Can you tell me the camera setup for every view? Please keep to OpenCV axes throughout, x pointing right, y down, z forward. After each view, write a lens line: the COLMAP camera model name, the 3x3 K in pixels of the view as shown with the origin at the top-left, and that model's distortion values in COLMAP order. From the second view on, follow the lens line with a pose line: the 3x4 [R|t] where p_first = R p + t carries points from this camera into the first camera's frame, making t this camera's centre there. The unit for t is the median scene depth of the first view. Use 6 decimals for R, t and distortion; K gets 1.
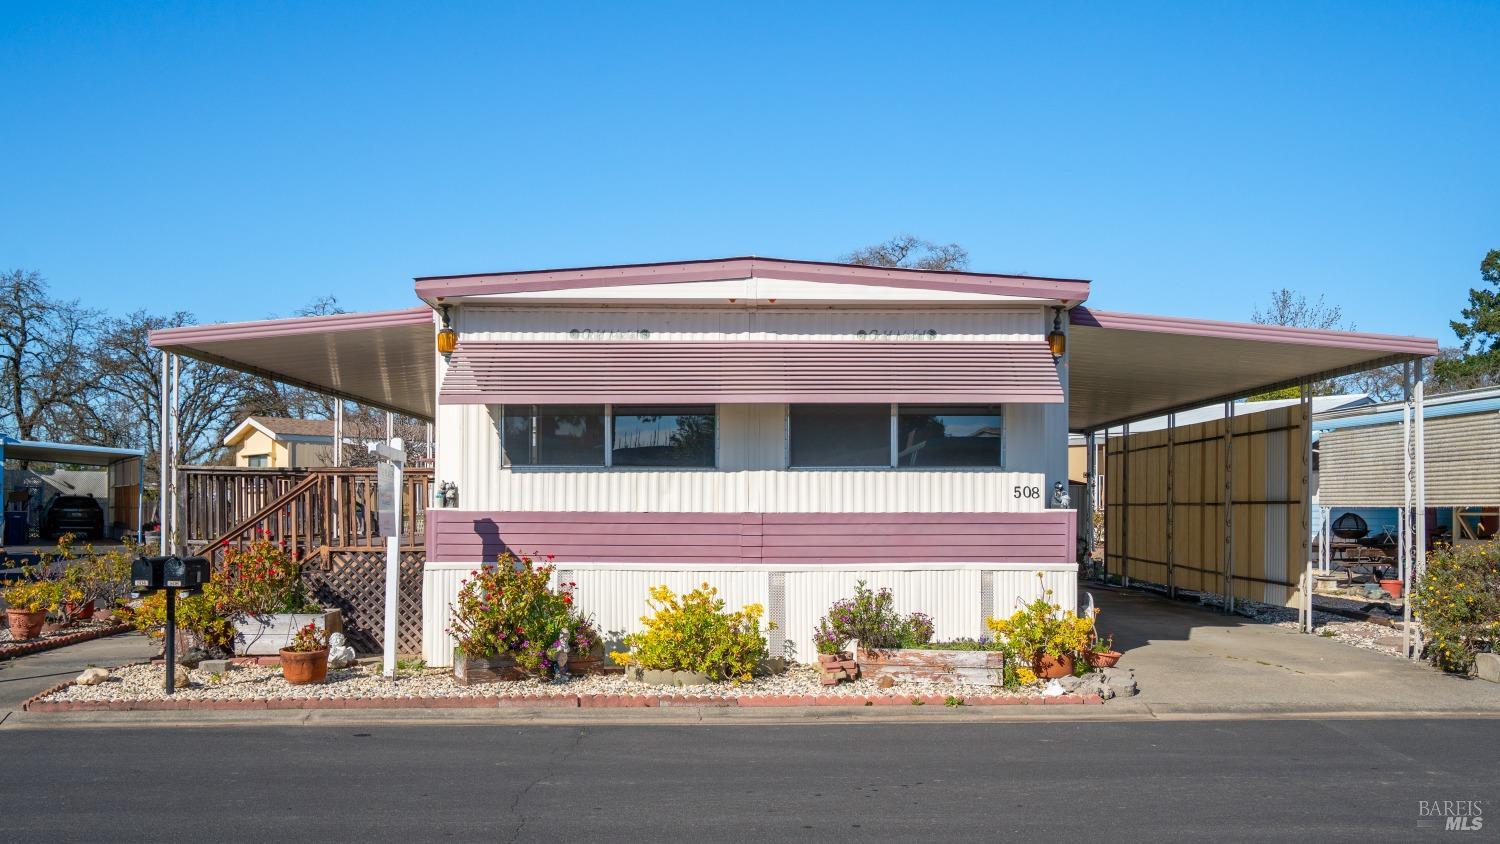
lens RADIAL K [[1096.8, 0, 692.4], [0, 1096.8, 417.6], [0, 0, 1]] dist [-0.010123, -0.003050]
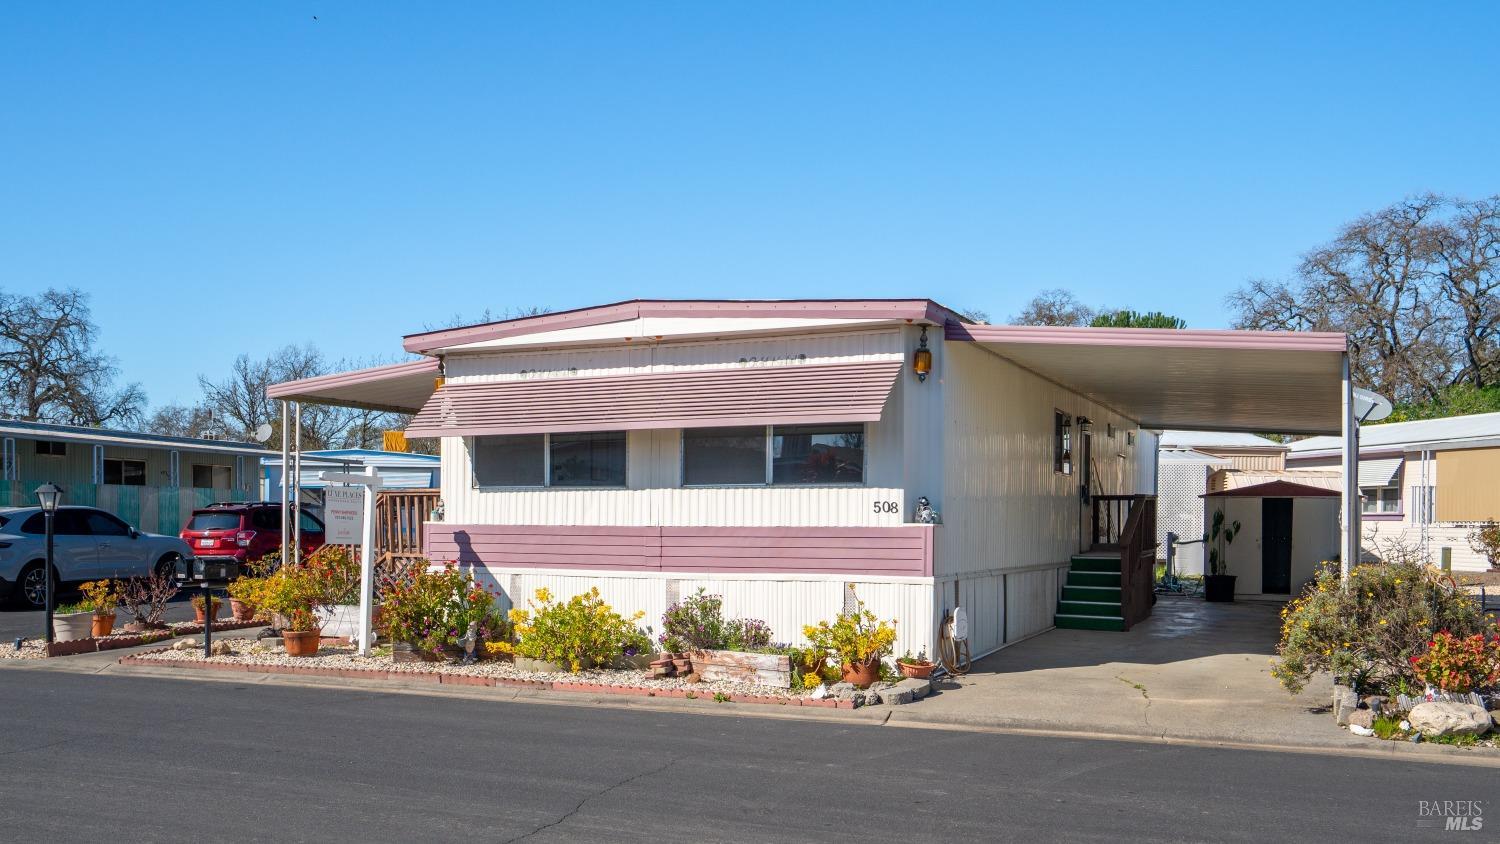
lens RADIAL K [[1163.4, 0, 750.0], [0, 1163.4, 422.0], [0, 0, 1]] dist [-0.005090, -0.000423]
pose [[0.919492, -0.032308, -0.391778, 0.614559], [0.030675, 0.999475, -0.010426, -0.004510], [0.391909, -0.002431, 0.920001, -0.056444]]
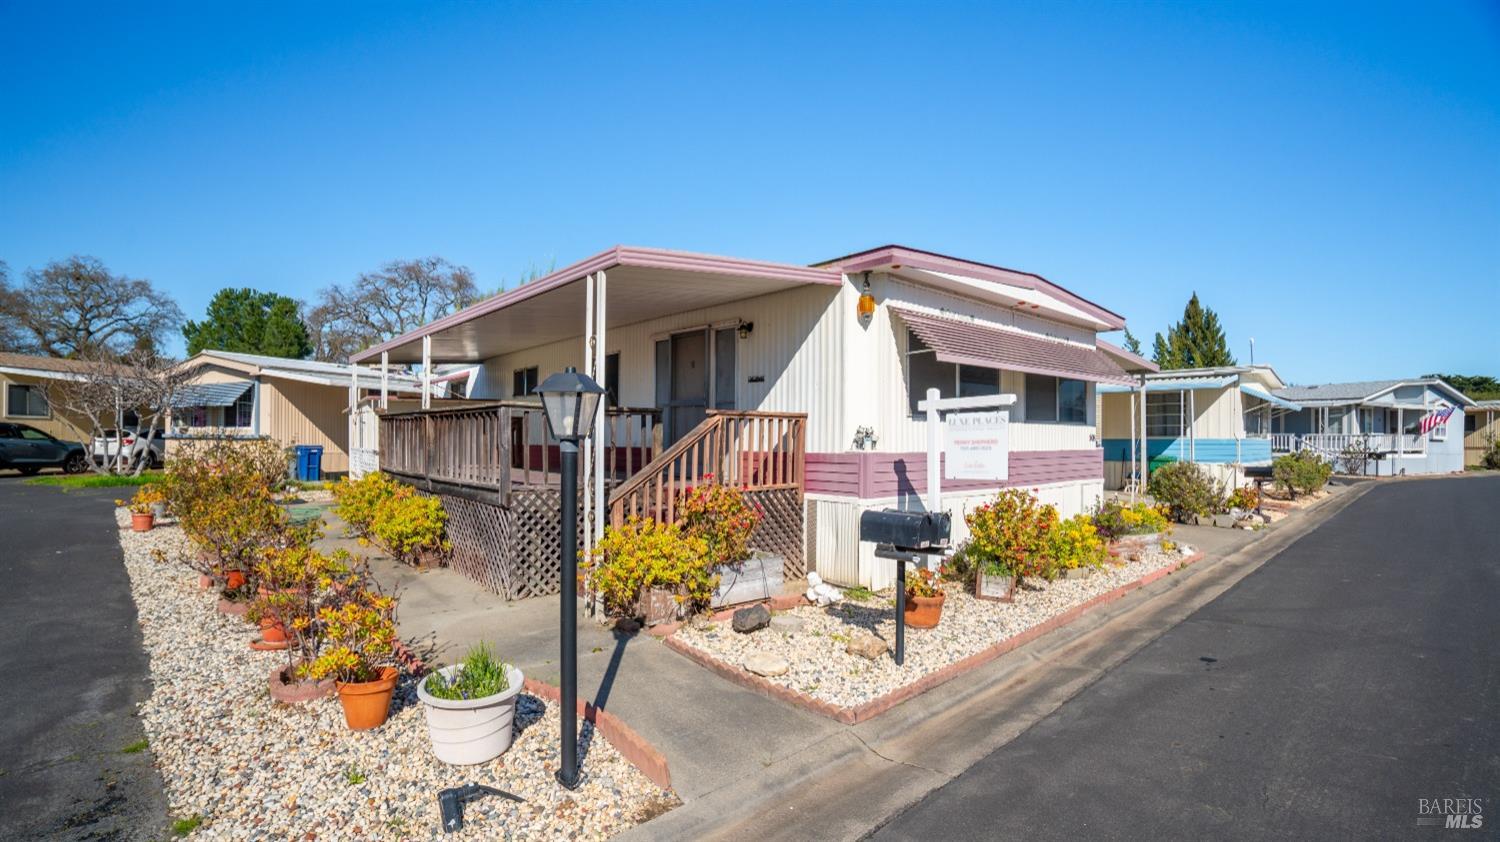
lens RADIAL K [[663.3, 0, 708.2], [0, 663.3, 418.4], [0, 0, 1]] dist [-0.000240, 0.000148]
pose [[0.763530, 0.021067, 0.645429, -0.812009], [-0.054982, 0.997959, 0.032469, 0.036611], [-0.643427, -0.060278, 0.763130, 0.594215]]
